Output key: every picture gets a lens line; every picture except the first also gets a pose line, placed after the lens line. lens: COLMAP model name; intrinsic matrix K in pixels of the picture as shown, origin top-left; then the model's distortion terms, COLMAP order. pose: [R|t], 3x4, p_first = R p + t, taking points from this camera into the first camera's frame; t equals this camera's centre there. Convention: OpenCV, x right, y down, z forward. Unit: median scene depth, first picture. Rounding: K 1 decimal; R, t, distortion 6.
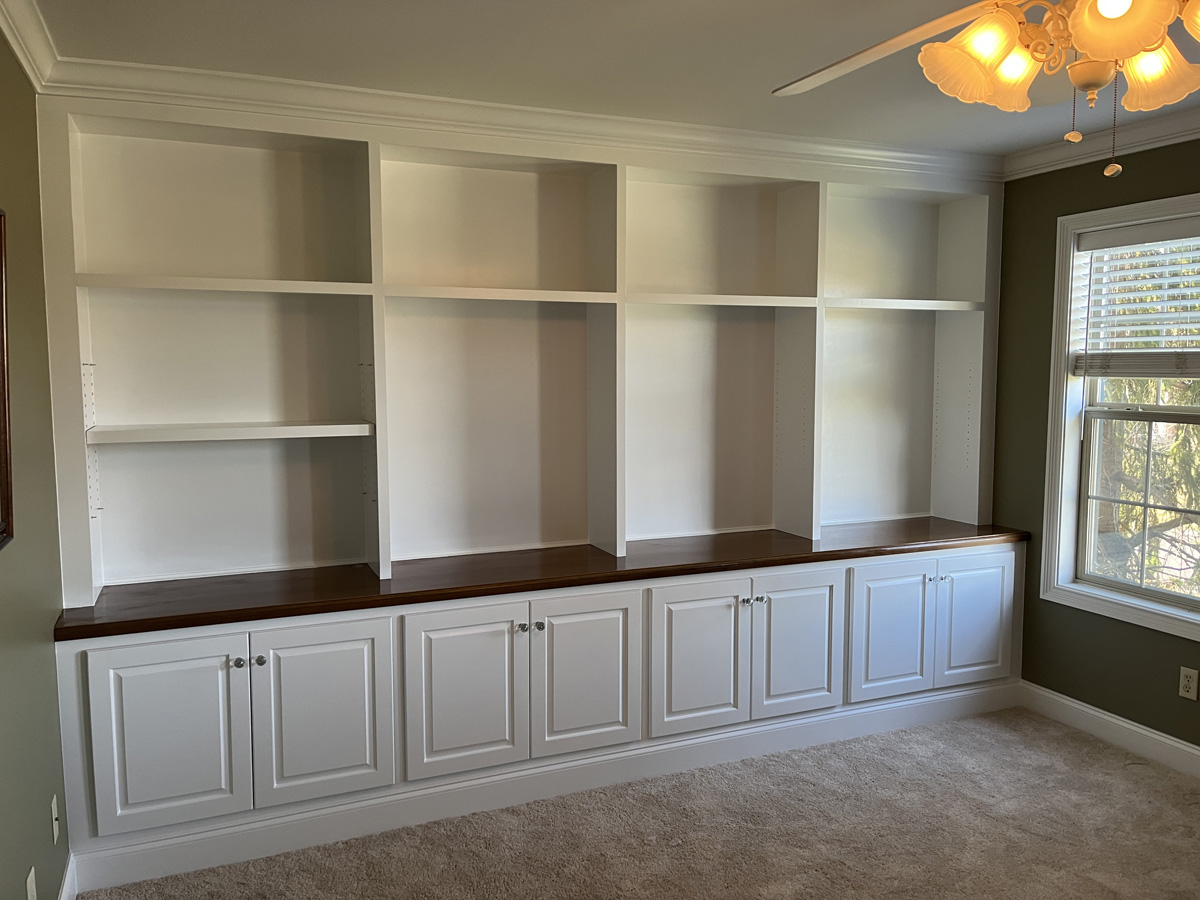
lens RADIAL K [[898.6, 0, 577.9], [0, 898.6, 443.4], [0, 0, 1]] dist [0.032840, -0.012331]
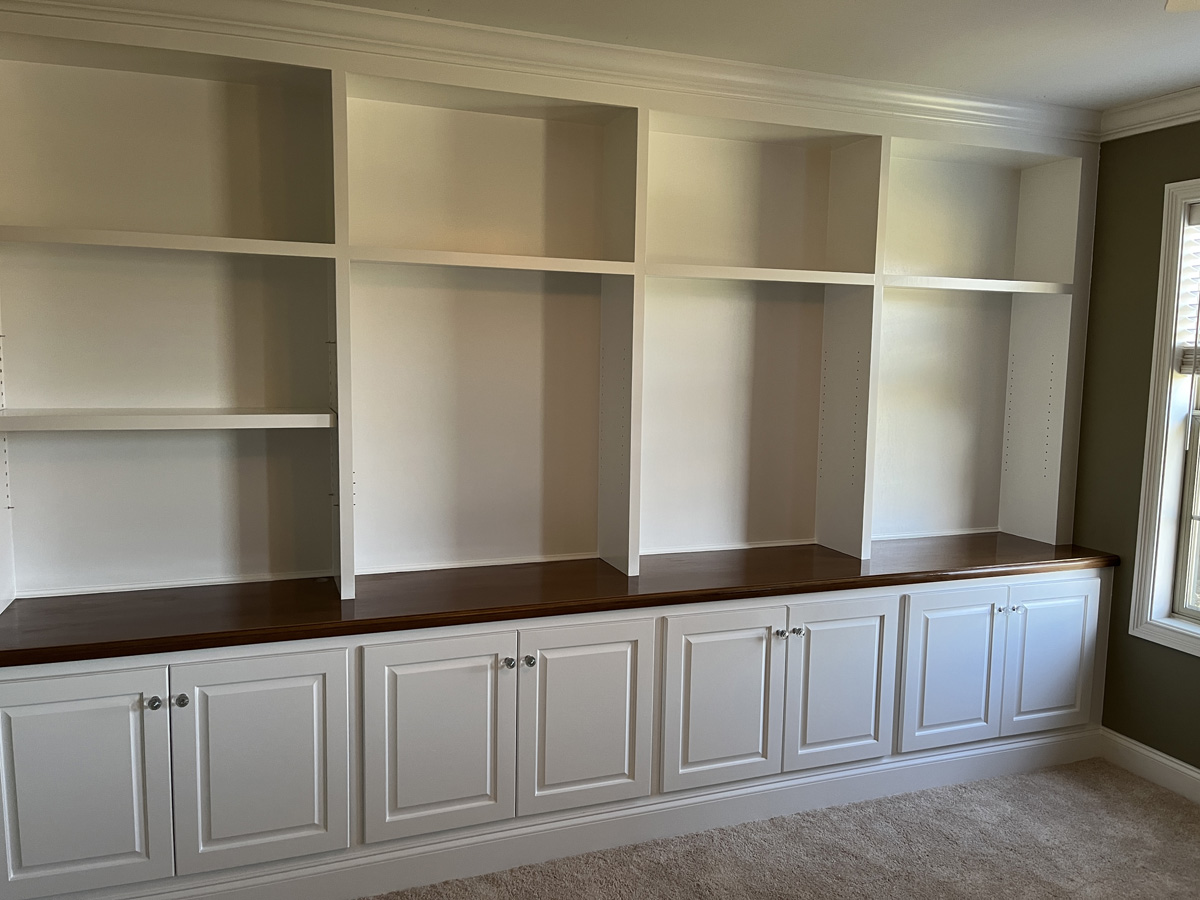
lens RADIAL K [[913.8, 0, 599.4], [0, 913.8, 442.7], [0, 0, 1]] dist [0.038689, -0.035724]
pose [[0.999463, 0.023639, -0.022693, 0.033383], [-0.023256, 0.999585, 0.016988, -0.013570], [0.023085, -0.016451, 0.999598, 0.144510]]
